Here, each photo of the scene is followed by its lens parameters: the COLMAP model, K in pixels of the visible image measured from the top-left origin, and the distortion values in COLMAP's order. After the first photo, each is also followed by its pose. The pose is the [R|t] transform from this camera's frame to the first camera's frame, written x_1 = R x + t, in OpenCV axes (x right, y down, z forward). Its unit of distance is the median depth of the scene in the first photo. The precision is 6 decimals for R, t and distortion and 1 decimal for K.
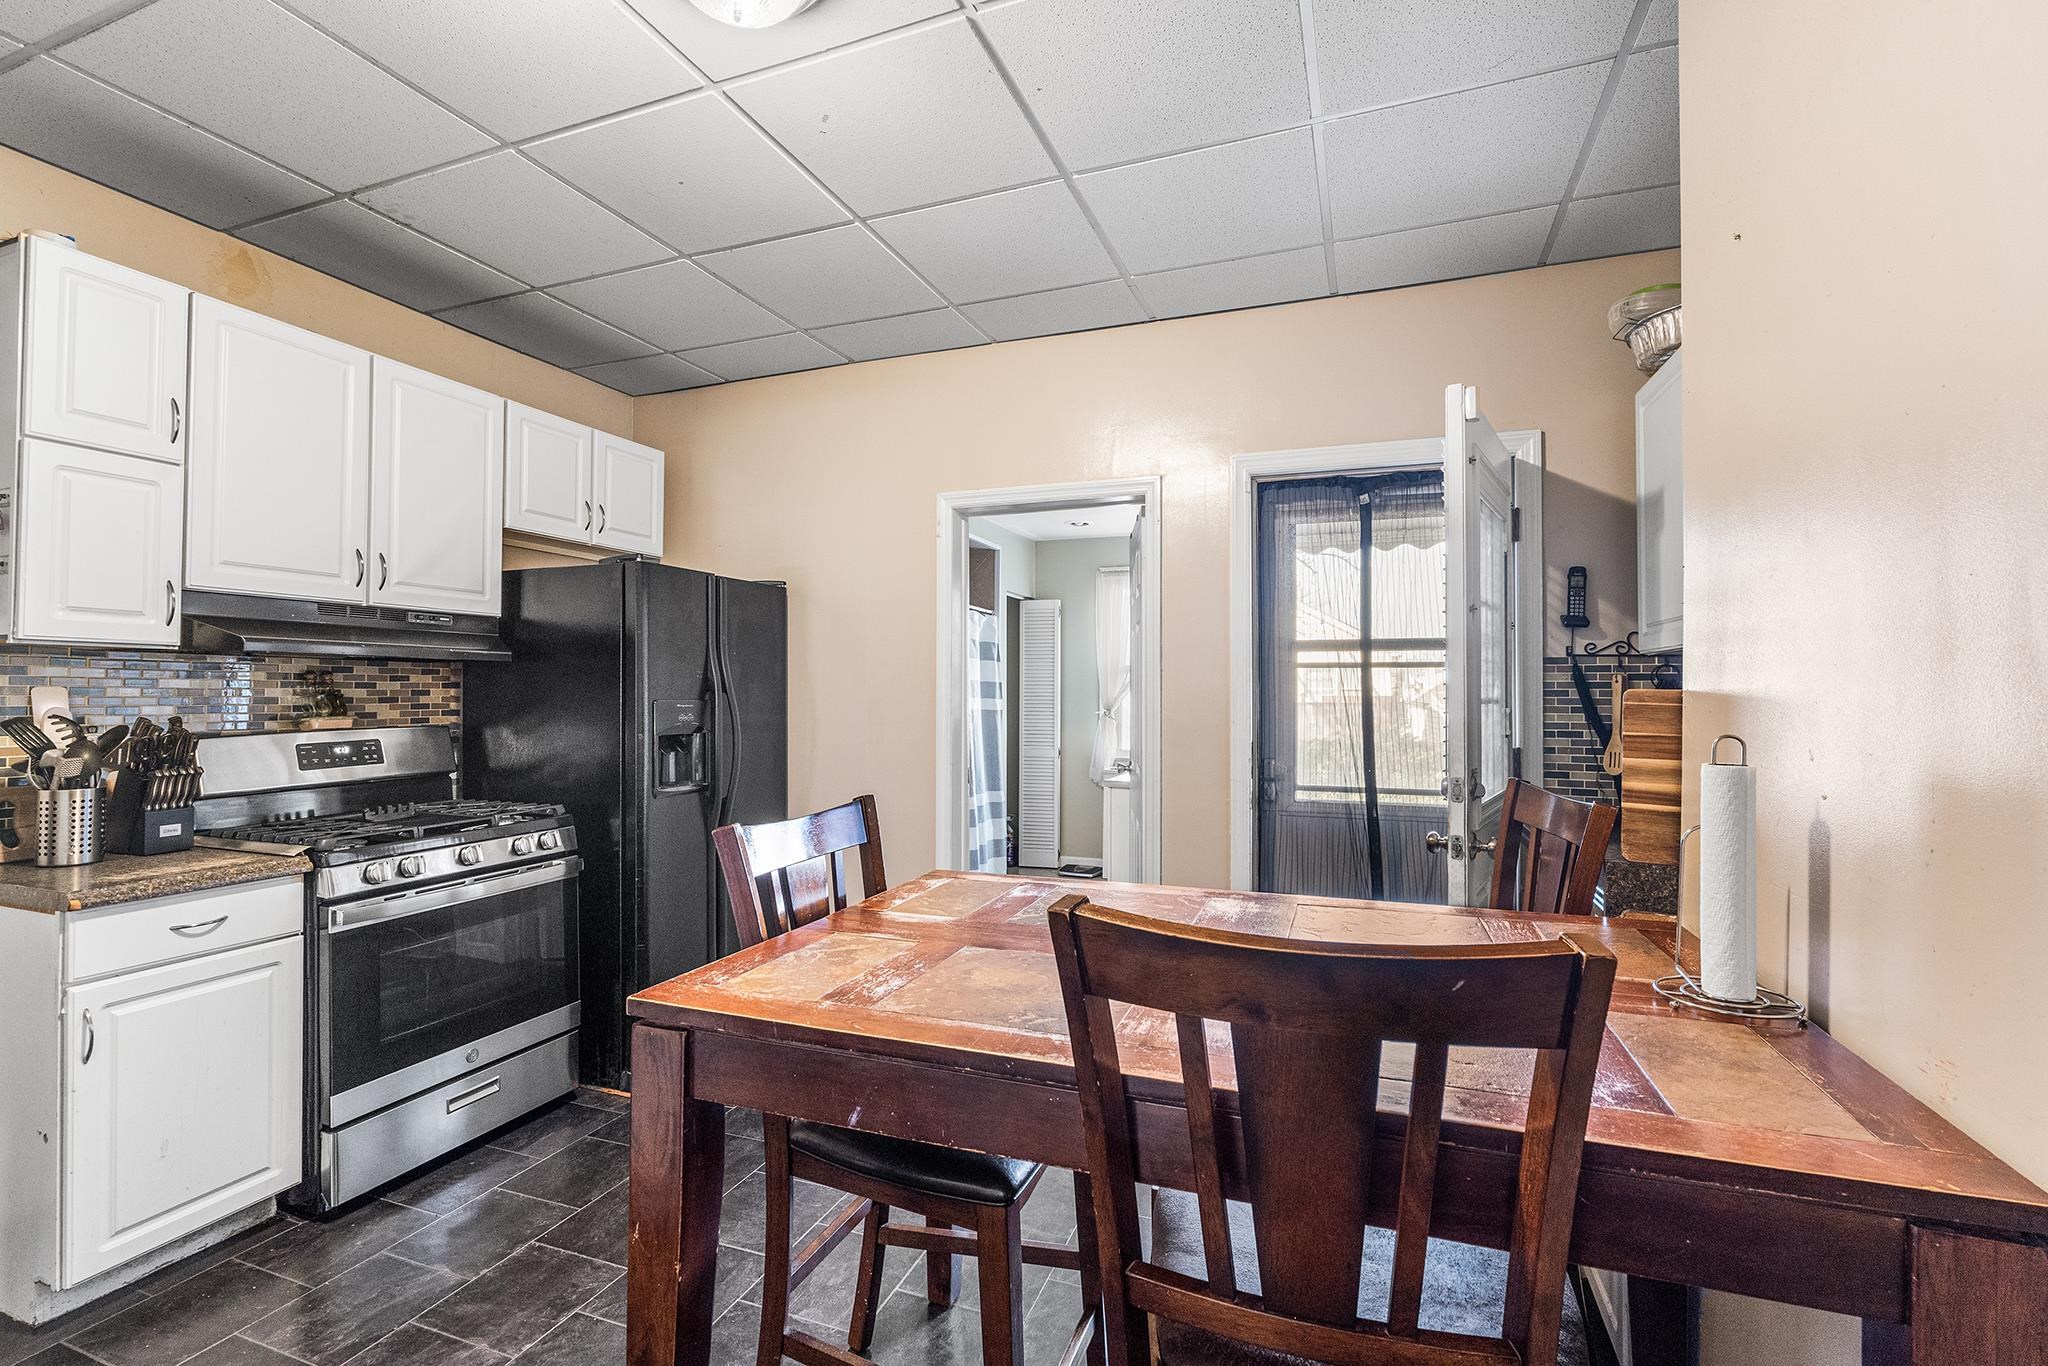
lens RADIAL K [[917.0, 0, 1009.5], [0, 917.0, 675.9], [0, 0, 1]] dist [-0.002792, 0.000959]
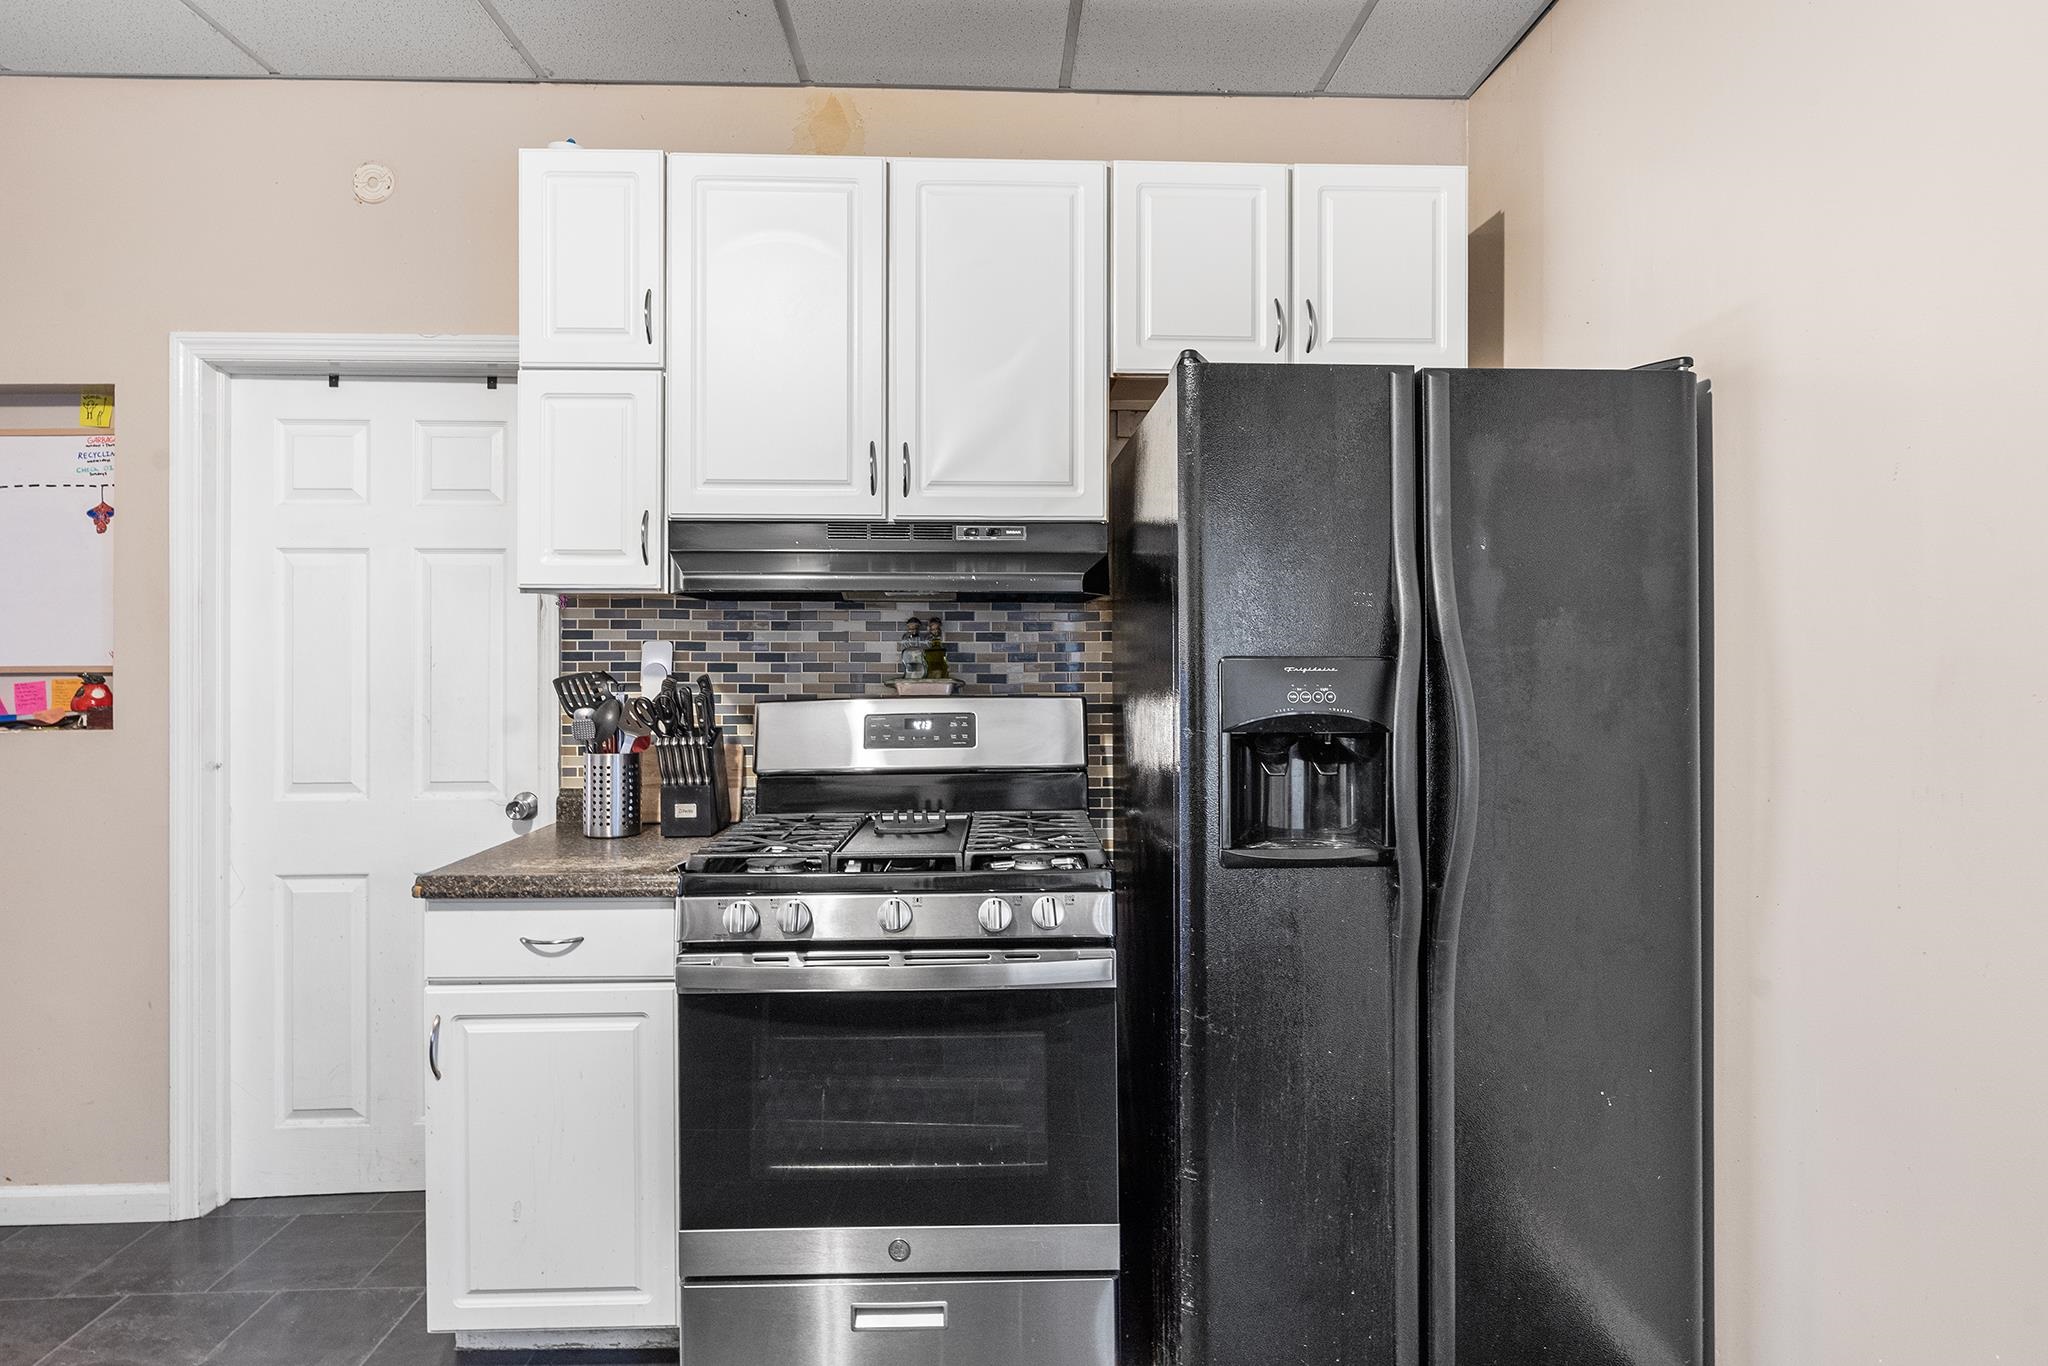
lens RADIAL K [[1040.1, 0, 1018.7], [0, 1040.1, 654.3], [0, 0, 1]] dist [-0.003577, -0.000320]
pose [[0.396689, -0.004225, -0.917943, 0.062184], [0.018697, 0.999819, 0.003478, 0.023083], [0.917763, -0.018542, 0.396696, 0.741063]]
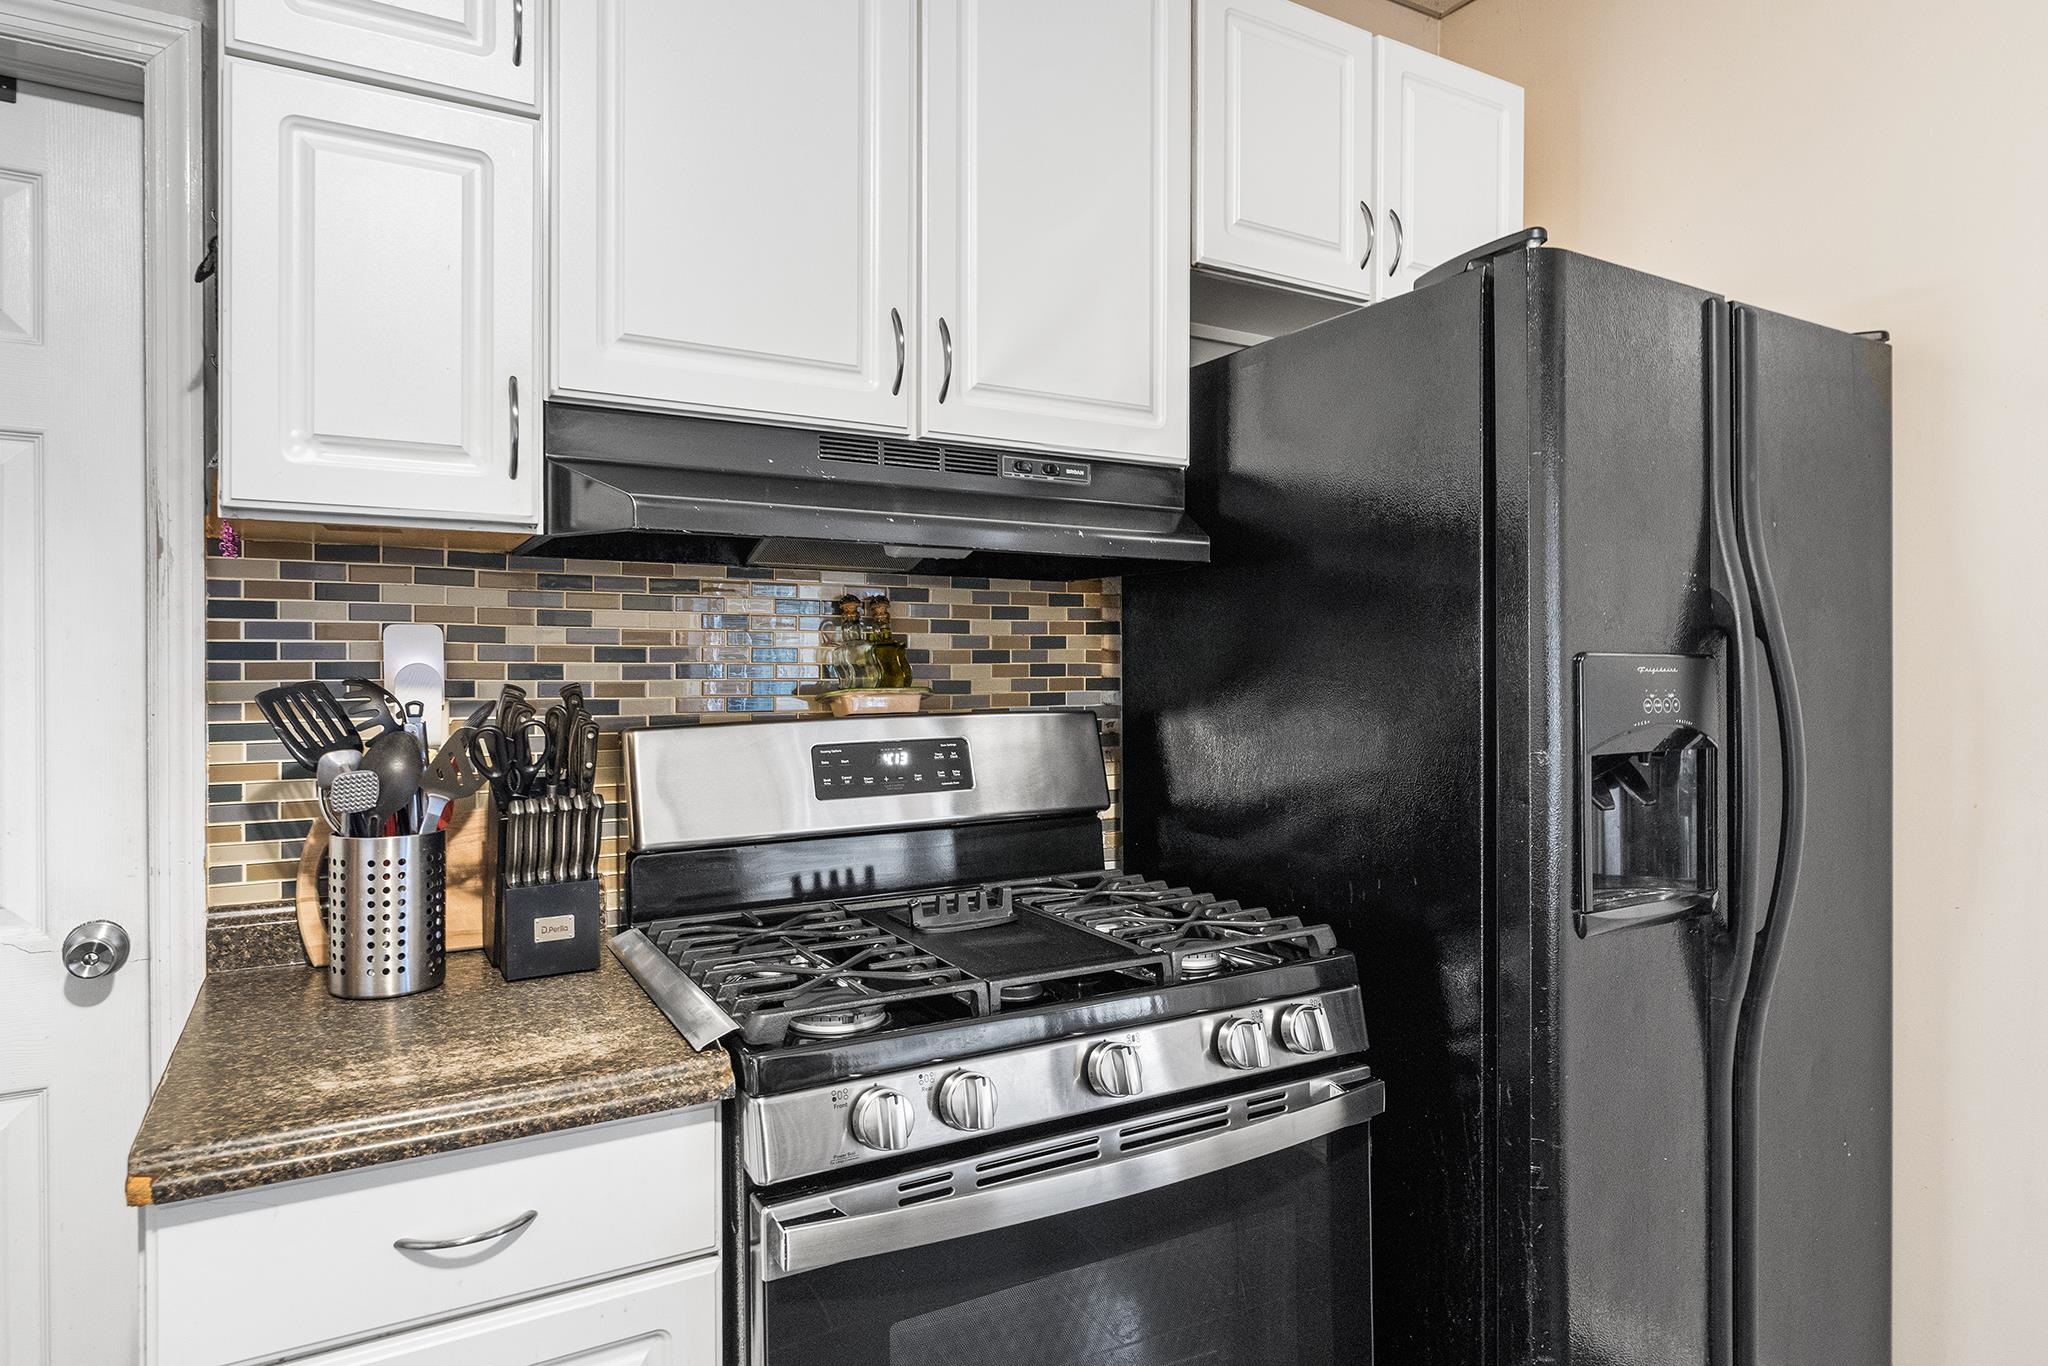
lens RADIAL K [[1182.0, 0, 1018.6], [0, 1182.0, 671.8], [0, 0, 1]] dist [-0.000034, -0.001180]
pose [[0.782552, 0.003537, -0.622575, -0.293938], [0.012356, 0.999699, 0.021211, 0.023252], [0.622462, -0.024291, 0.782273, 0.556816]]
